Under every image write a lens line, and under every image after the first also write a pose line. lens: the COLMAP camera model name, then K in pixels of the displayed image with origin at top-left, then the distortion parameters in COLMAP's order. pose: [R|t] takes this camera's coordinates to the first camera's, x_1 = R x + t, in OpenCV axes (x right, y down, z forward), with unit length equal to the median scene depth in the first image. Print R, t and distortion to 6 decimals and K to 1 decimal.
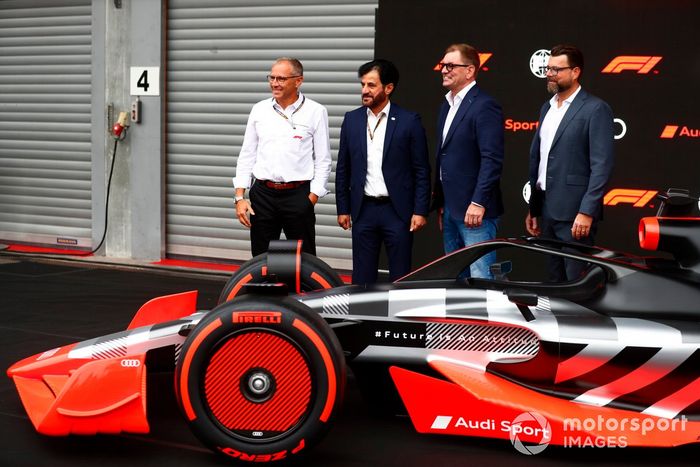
lens RADIAL K [[1345.5, 0, 359.0], [0, 1345.5, 265.5], [0, 0, 1]] dist [-0.254141, 0.000000]
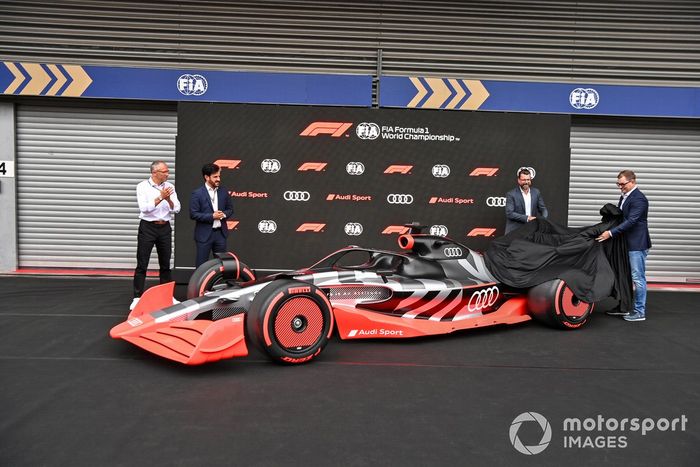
lens RADIAL K [[633.6, 0, 345.7], [0, 633.6, 223.5], [0, 0, 1]] dist [0.004064, 0.019943]
pose [[0.855058, -0.023455, 0.518002, -0.452962], [0.052656, 0.997740, -0.041740, -0.016460], [-0.515853, 0.062966, 0.854360, 0.117258]]
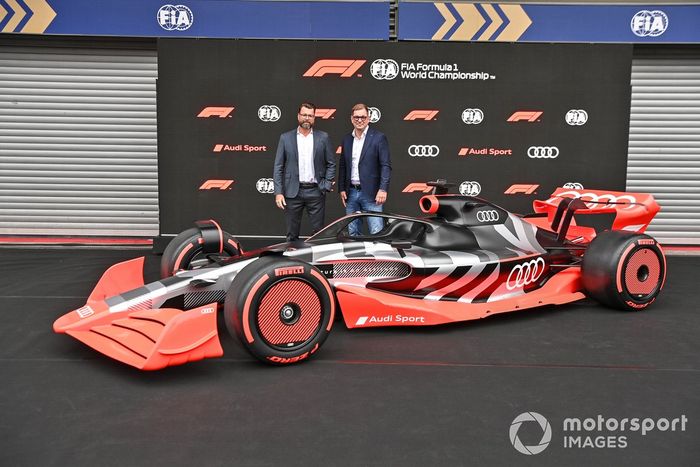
lens RADIAL K [[680.3, 0, 349.1], [0, 680.3, 222.3], [0, 0, 1]] dist [0.034106, 0.000000]
pose [[0.869978, -0.066801, 0.488545, -0.356652], [0.064680, 0.997680, 0.021239, -0.027673], [-0.488830, 0.013122, 0.872280, 0.231418]]
